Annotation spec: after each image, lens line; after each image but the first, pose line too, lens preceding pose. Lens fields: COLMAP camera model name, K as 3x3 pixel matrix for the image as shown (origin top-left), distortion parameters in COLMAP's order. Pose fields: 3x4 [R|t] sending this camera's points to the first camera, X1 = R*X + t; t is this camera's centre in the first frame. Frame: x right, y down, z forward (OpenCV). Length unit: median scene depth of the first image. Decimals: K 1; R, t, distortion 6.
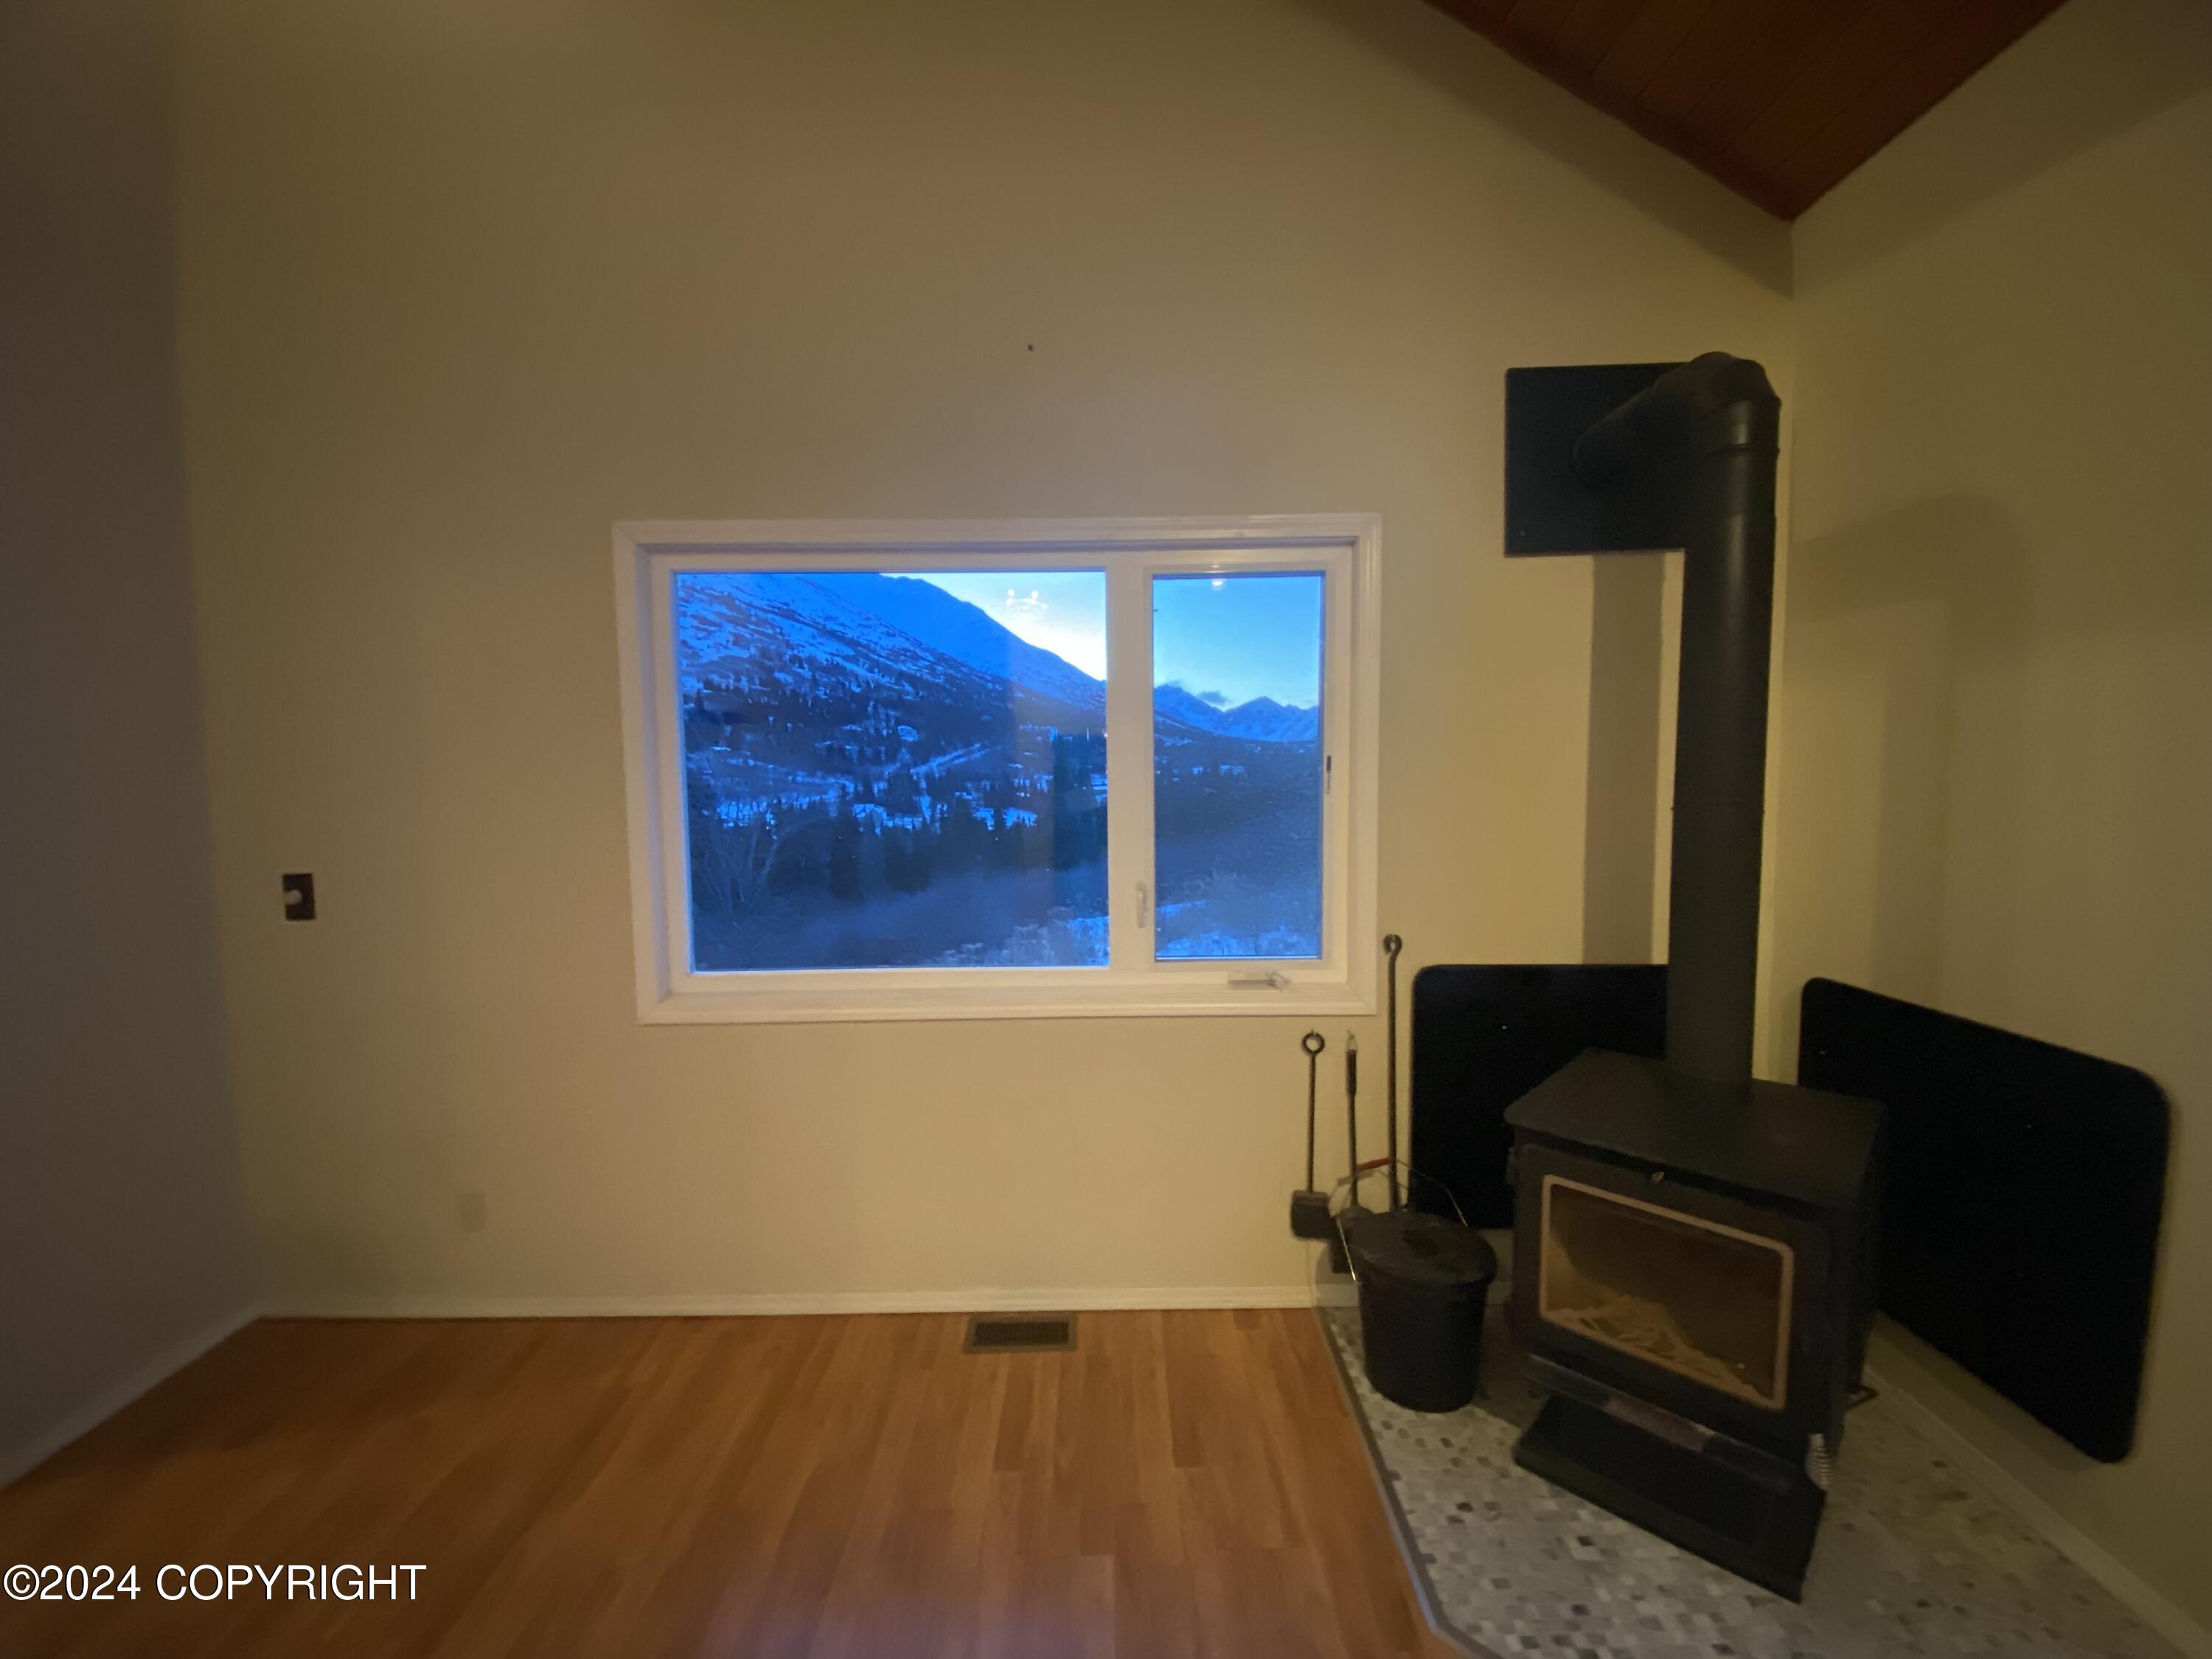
lens RADIAL K [[888.9, 0, 1099.4], [0, 888.9, 829.1], [0, 0, 1]] dist [0.020045, -0.018395]
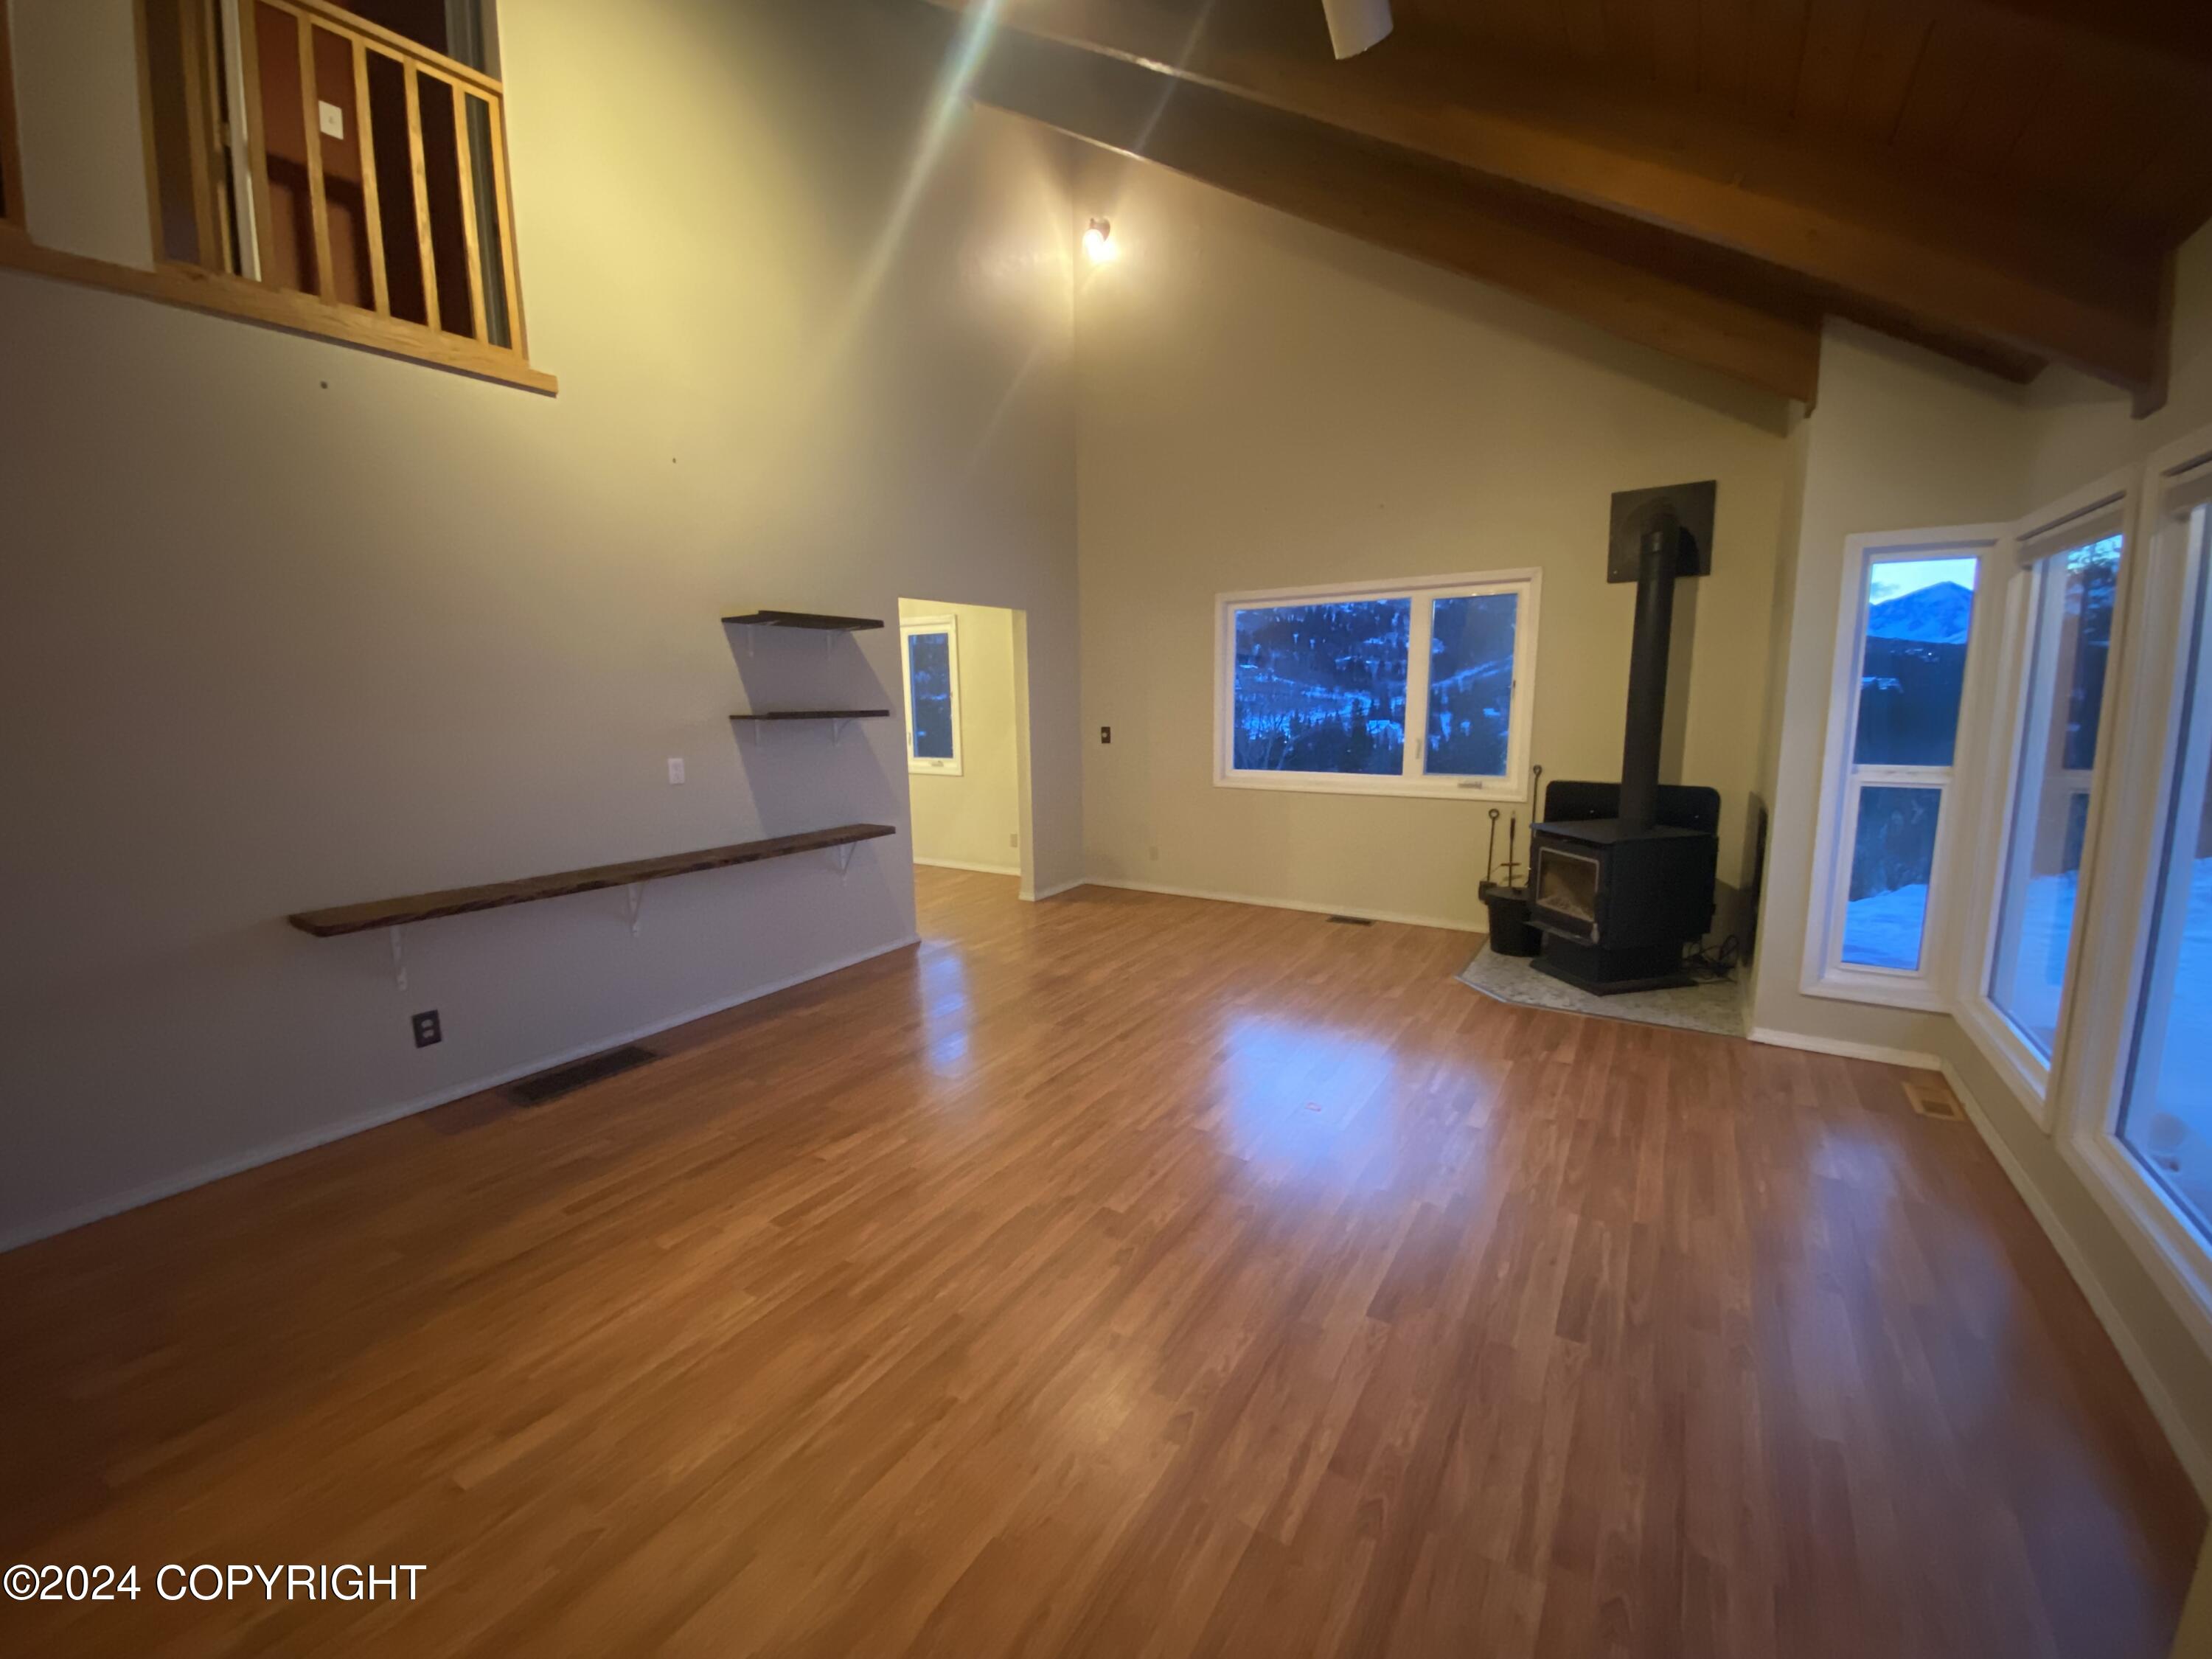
lens RADIAL K [[896.3, 0, 1109.6], [0, 896.3, 833.9], [0, 0, 1]] dist [0.072223, -0.038173]
pose [[0.851891, 0.083839, -0.516965, 0.580476], [-0.033419, 0.993794, 0.106099, 0.081984], [0.522652, -0.073108, 0.849406, -1.366818]]
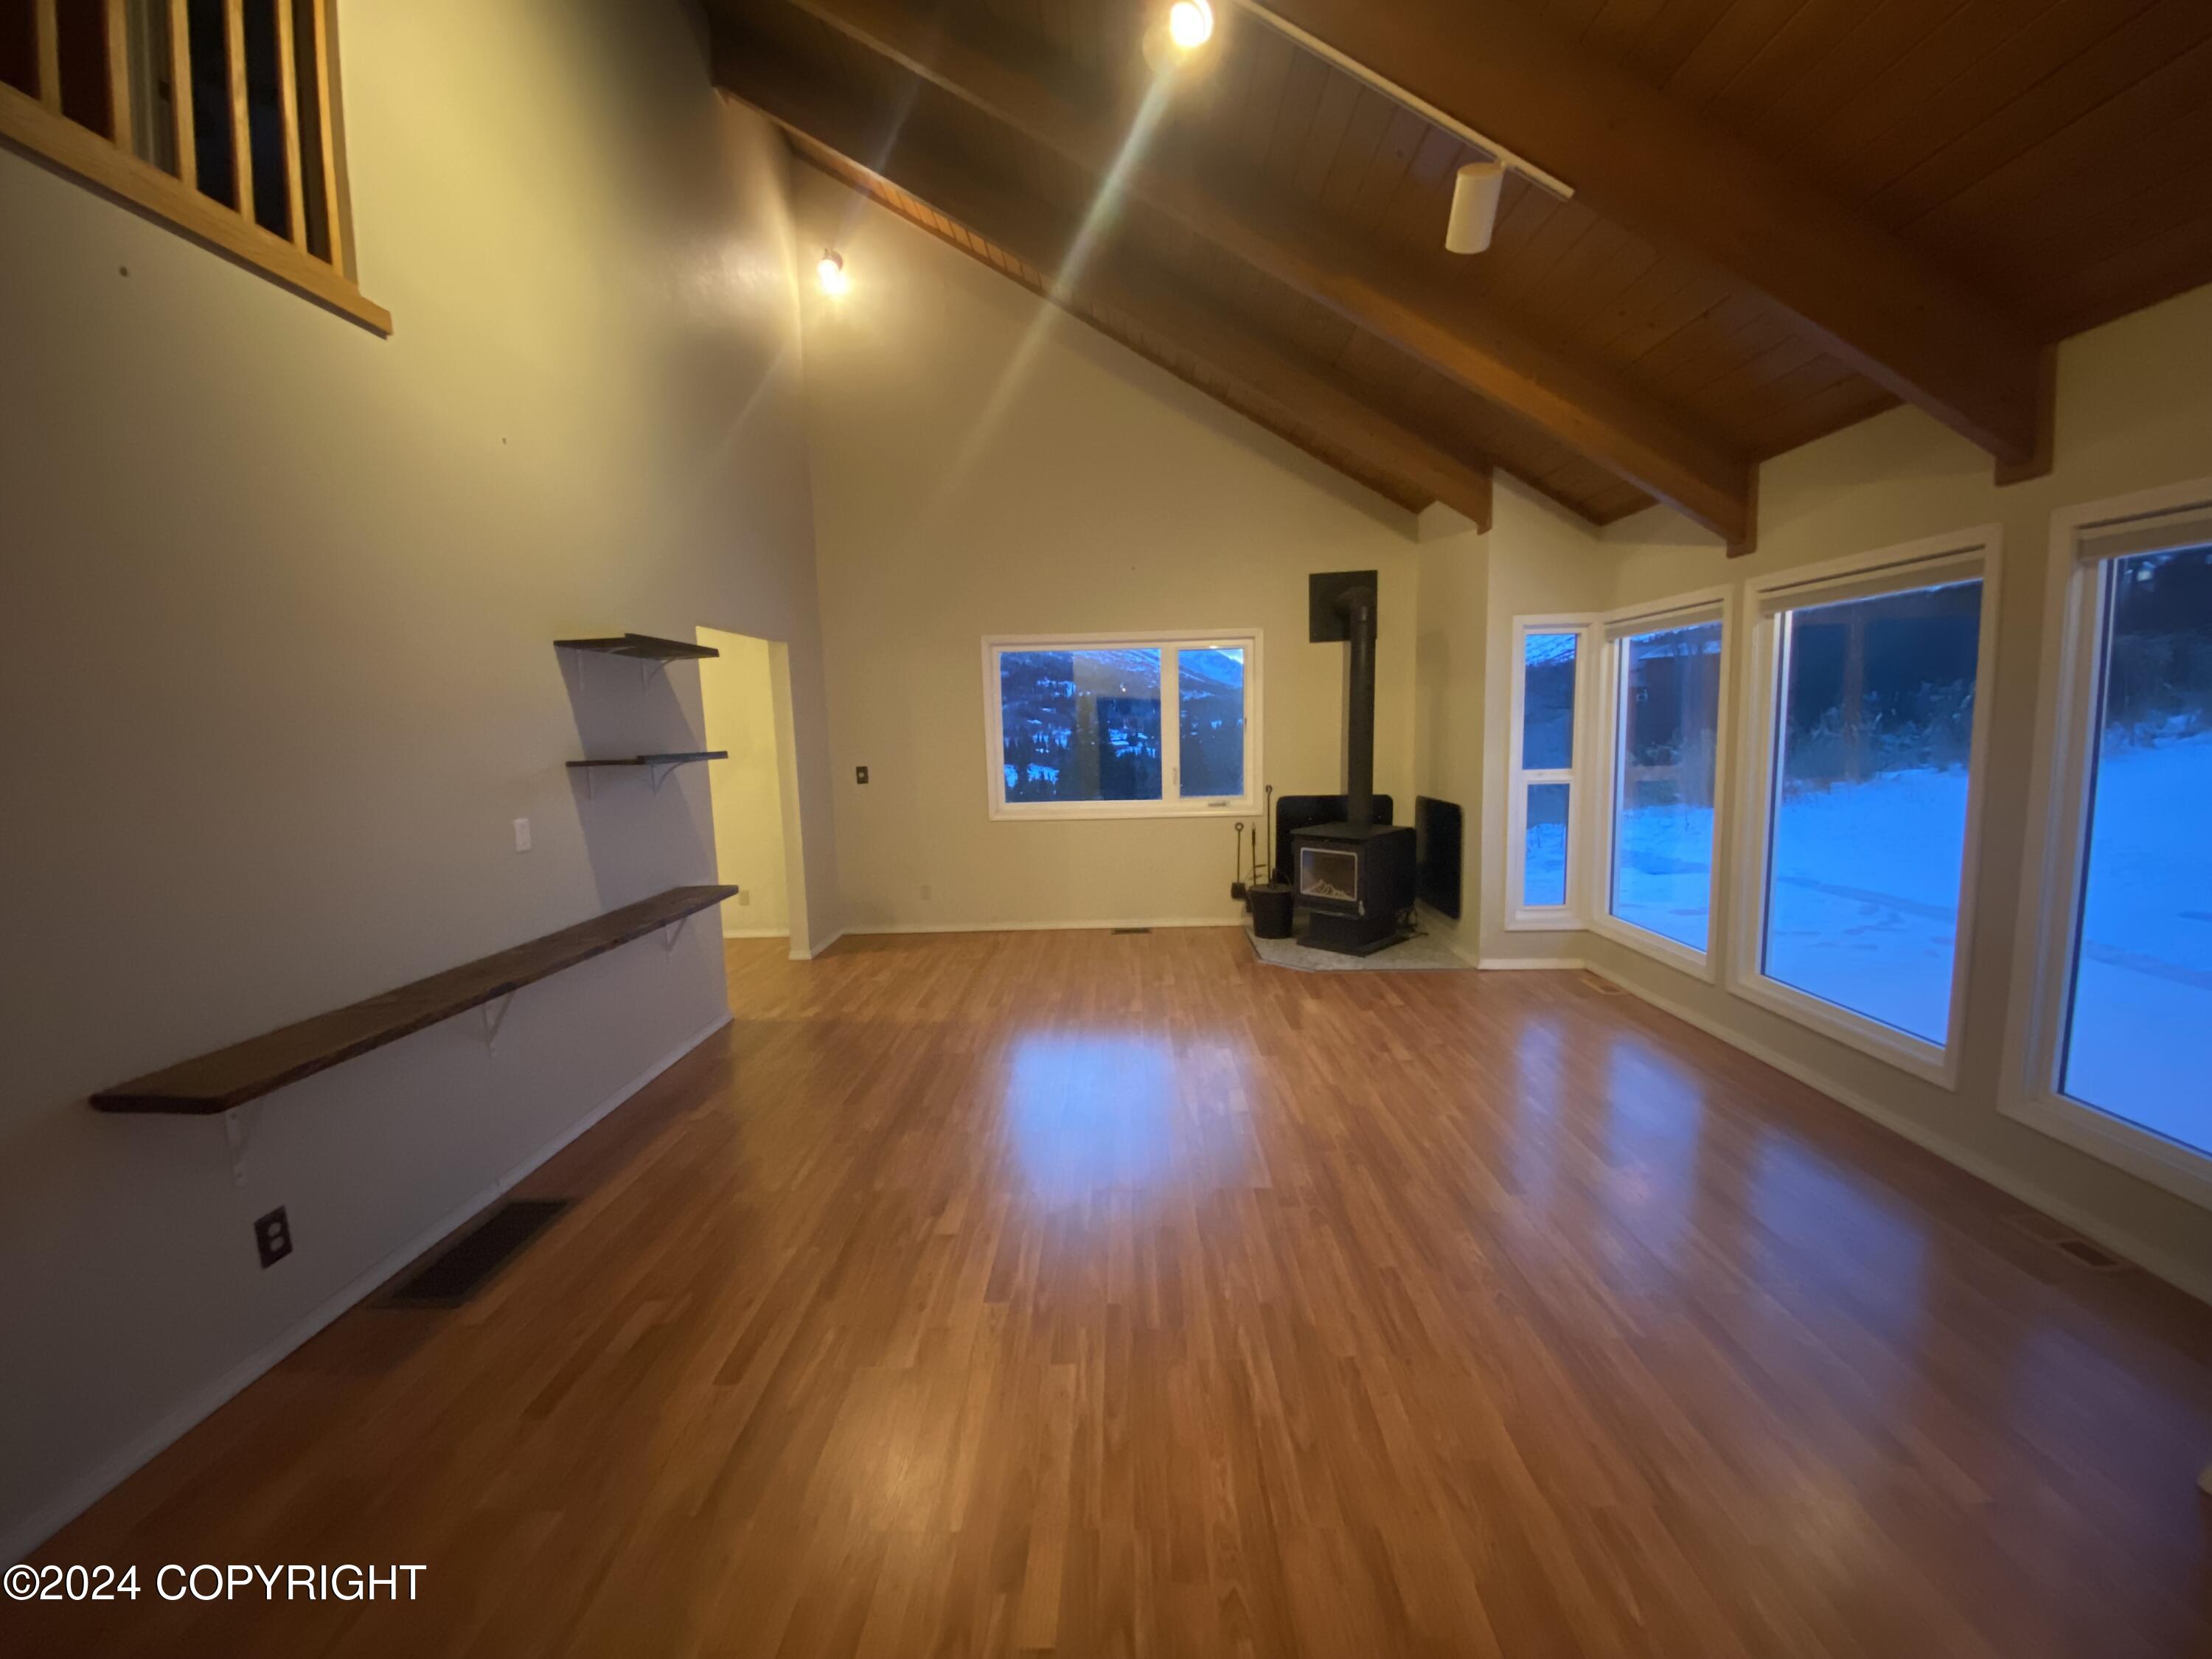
lens RADIAL K [[893.9, 0, 1106.0], [0, 893.9, 829.5], [0, 0, 1]] dist [0.081788, -0.032153]
pose [[0.999835, -0.011463, -0.014078, -0.118240], [0.012147, 0.998700, 0.049506, 0.109675], [0.013492, -0.049669, 0.998675, -1.645749]]
